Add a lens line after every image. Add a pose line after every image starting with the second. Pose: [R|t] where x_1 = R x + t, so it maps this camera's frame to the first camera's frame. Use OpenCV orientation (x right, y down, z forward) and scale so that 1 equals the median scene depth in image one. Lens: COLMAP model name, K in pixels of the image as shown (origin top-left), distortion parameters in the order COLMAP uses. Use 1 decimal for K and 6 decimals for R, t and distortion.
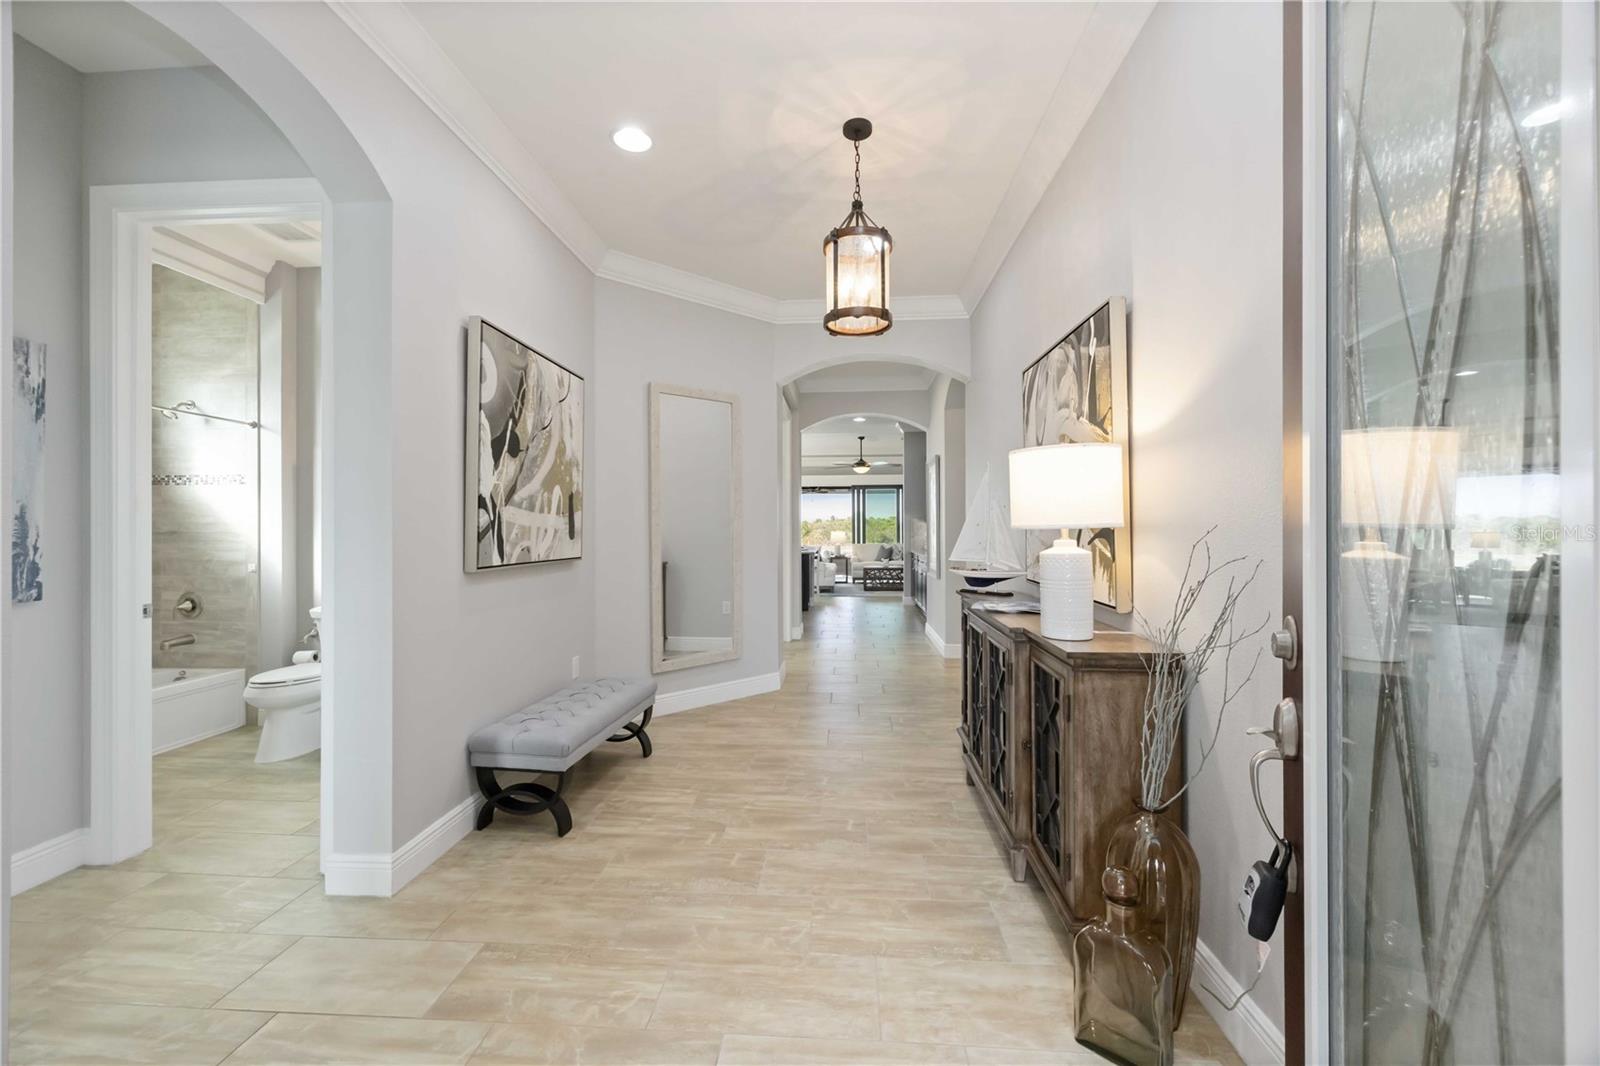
lens RADIAL K [[618.3, 0, 792.2], [0, 618.3, 526.9], [0, 0, 1]] dist [0.000998, 0.000209]
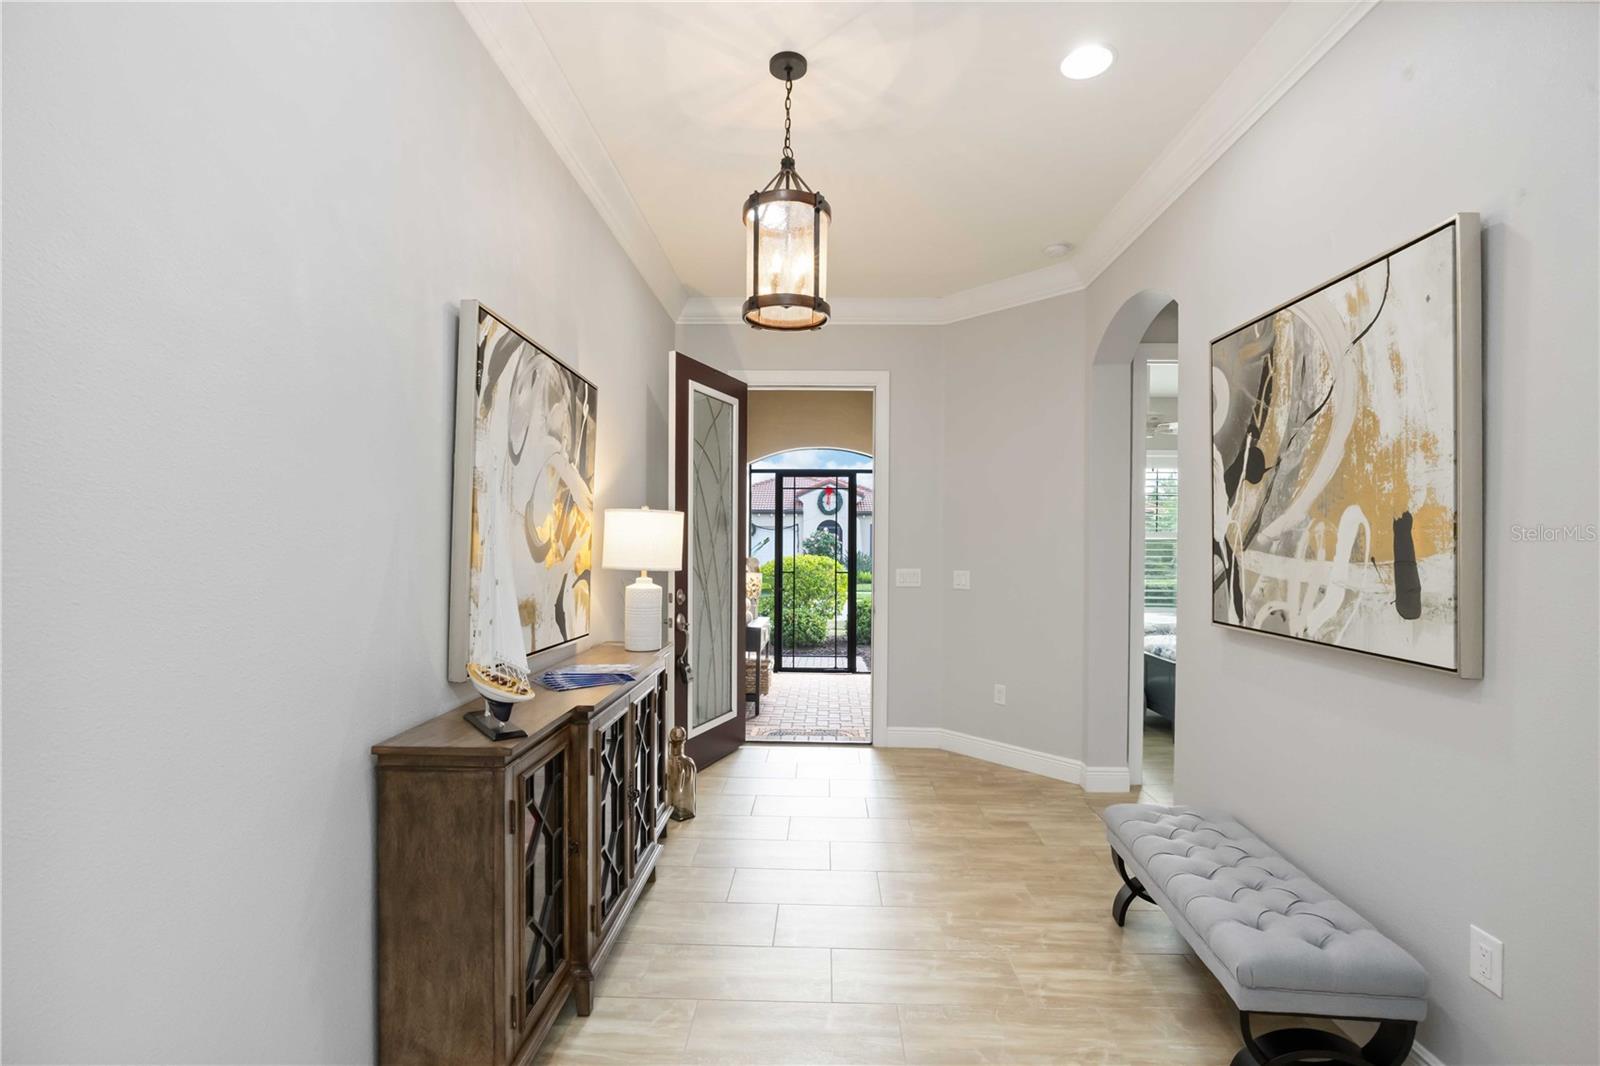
lens RADIAL K [[746.3, 0, 800.0], [0, 746.3, 533.0], [0, 0, 1]] dist [-0.000215, -0.000009]
pose [[-0.998668, -0.005236, -0.051328, 0.133096], [-0.004447, 0.999871, -0.015462, -0.038447], [0.051402, -0.015213, -0.998562, 1.886295]]
